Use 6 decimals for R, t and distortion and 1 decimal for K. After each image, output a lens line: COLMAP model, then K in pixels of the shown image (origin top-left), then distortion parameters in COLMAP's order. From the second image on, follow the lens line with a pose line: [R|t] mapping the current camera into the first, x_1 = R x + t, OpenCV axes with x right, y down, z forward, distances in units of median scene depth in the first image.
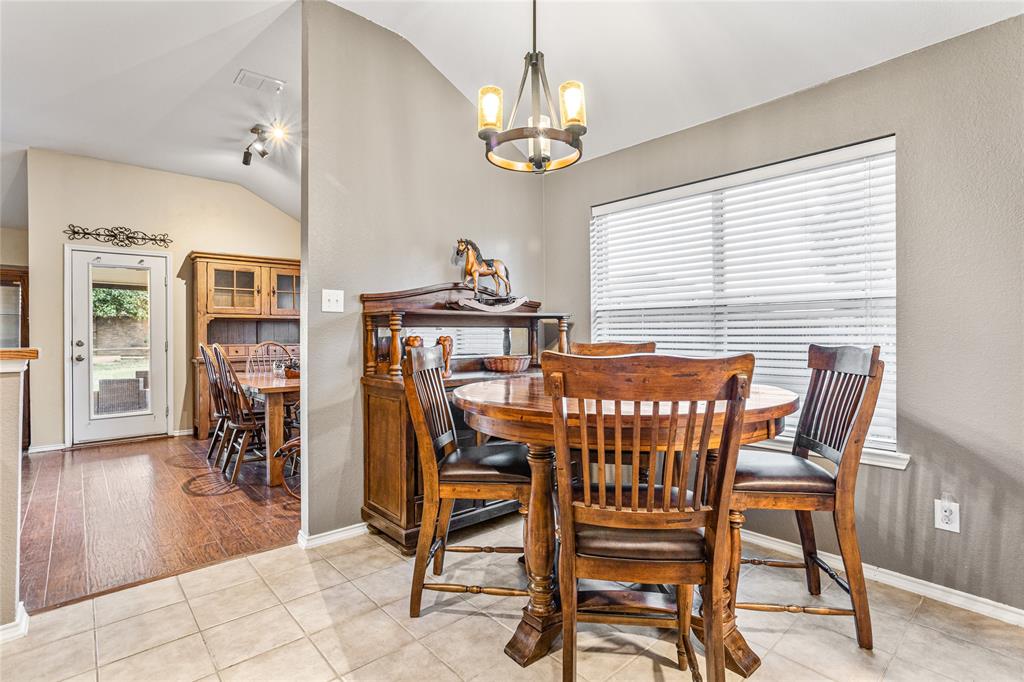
lens RADIAL K [[498.3, 0, 507.6], [0, 498.3, 336.1], [0, 0, 1]] dist [-0.048286, 0.027988]
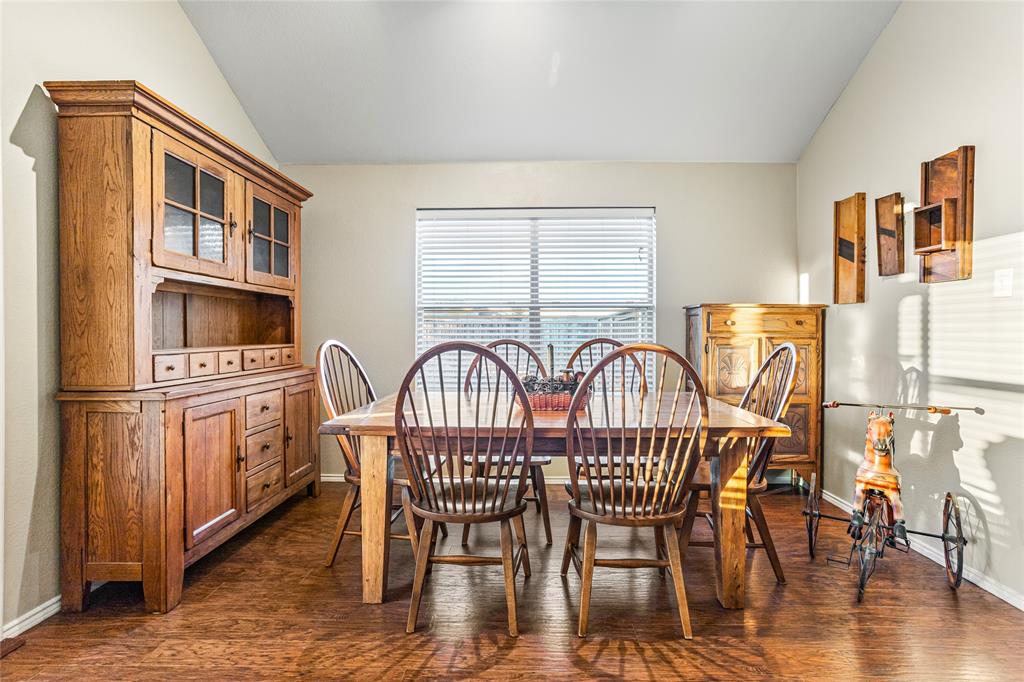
lens RADIAL K [[491.5, 0, 509.5], [0, 491.5, 332.1], [0, 0, 1]] dist [-0.045623, 0.027103]
pose [[0.684169, 0.001891, 0.729321, -0.720161], [0.000143, 0.999996, -0.002727, 0.005561], [-0.729323, 0.001970, 0.684166, 0.573585]]
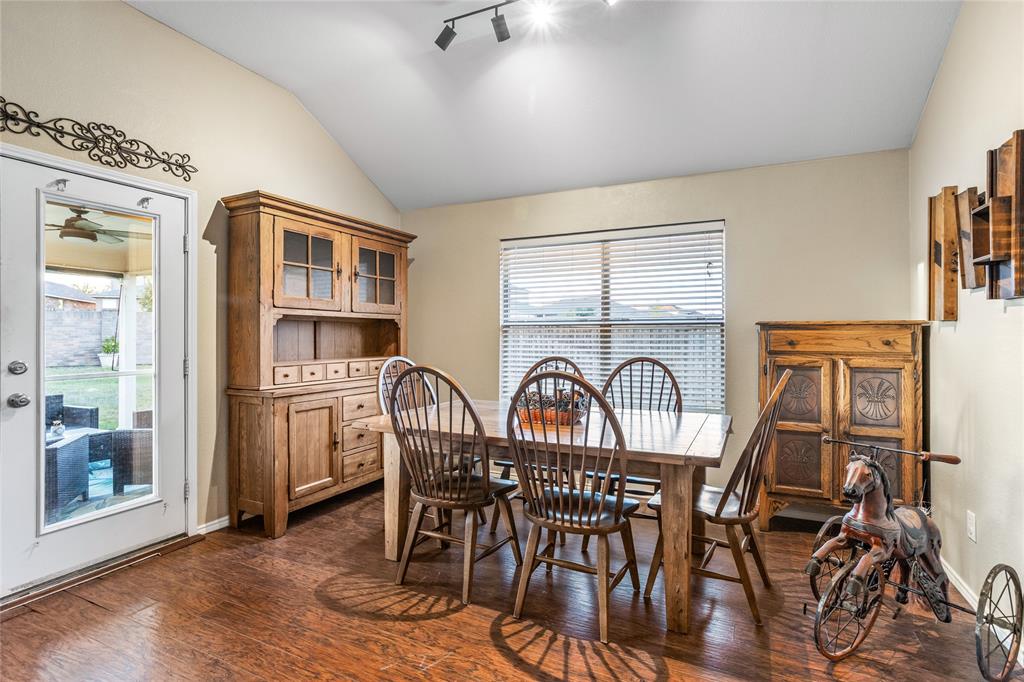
lens RADIAL K [[491.5, 0, 509.5], [0, 491.5, 332.1], [0, 0, 1]] dist [-0.045623, 0.027103]
pose [[0.923575, 0.005036, 0.383385, -0.598299], [-0.001827, 0.999960, -0.008736, -0.013898], [-0.383414, 0.007368, 0.923547, 0.401439]]
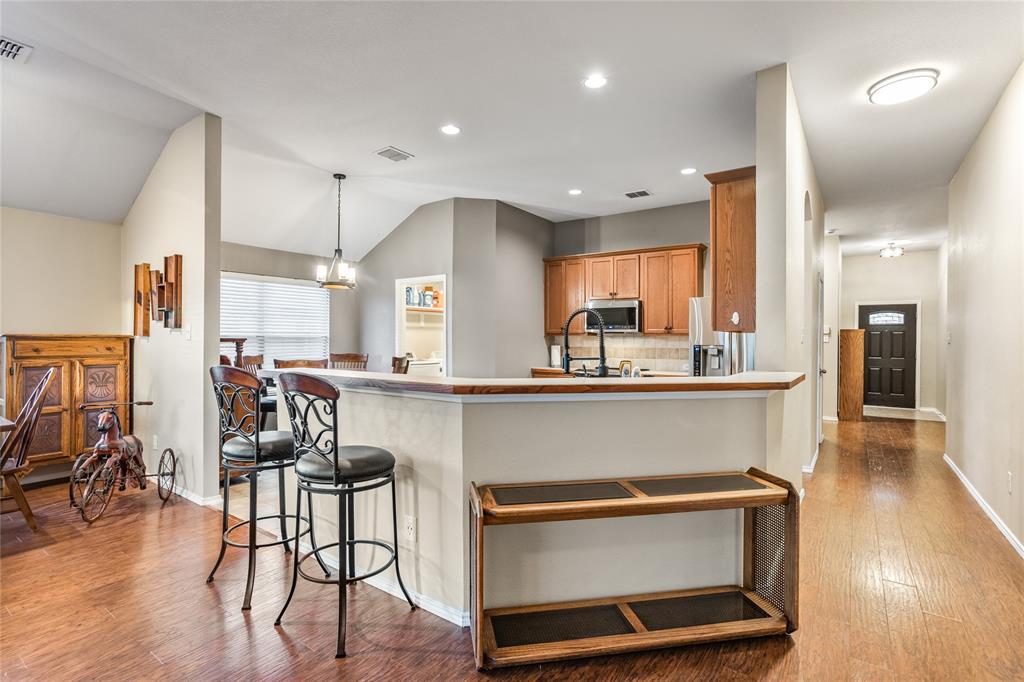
lens RADIAL K [[490.0, 0, 507.2], [0, 490.0, 339.8], [0, 0, 1]] dist [-0.049101, 0.031167]
pose [[-0.228014, 0.000531, 0.973658, -0.991606], [-0.002015, 0.999997, -0.001018, -0.023749], [-0.973656, -0.002194, -0.228013, 0.243732]]
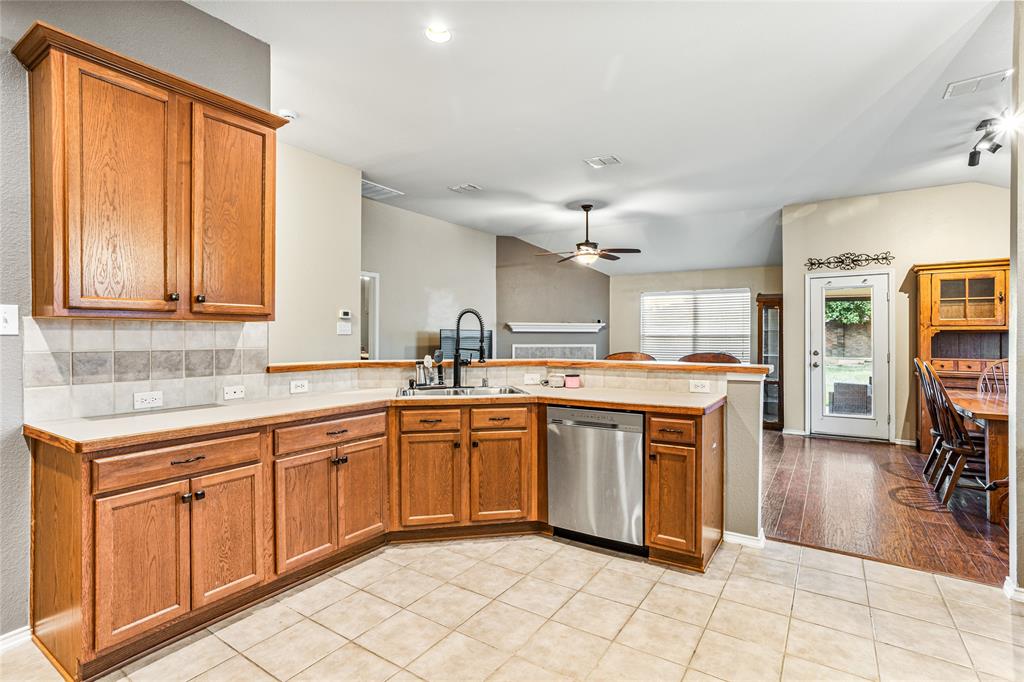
lens RADIAL K [[491.5, 0, 509.5], [0, 491.5, 332.1], [0, 0, 1]] dist [-0.045623, 0.027103]
pose [[0.256327, -0.005041, -0.966577, 0.107518], [-0.005844, 0.999960, -0.006765, -0.023556], [0.966572, 0.007383, 0.256287, -0.063915]]
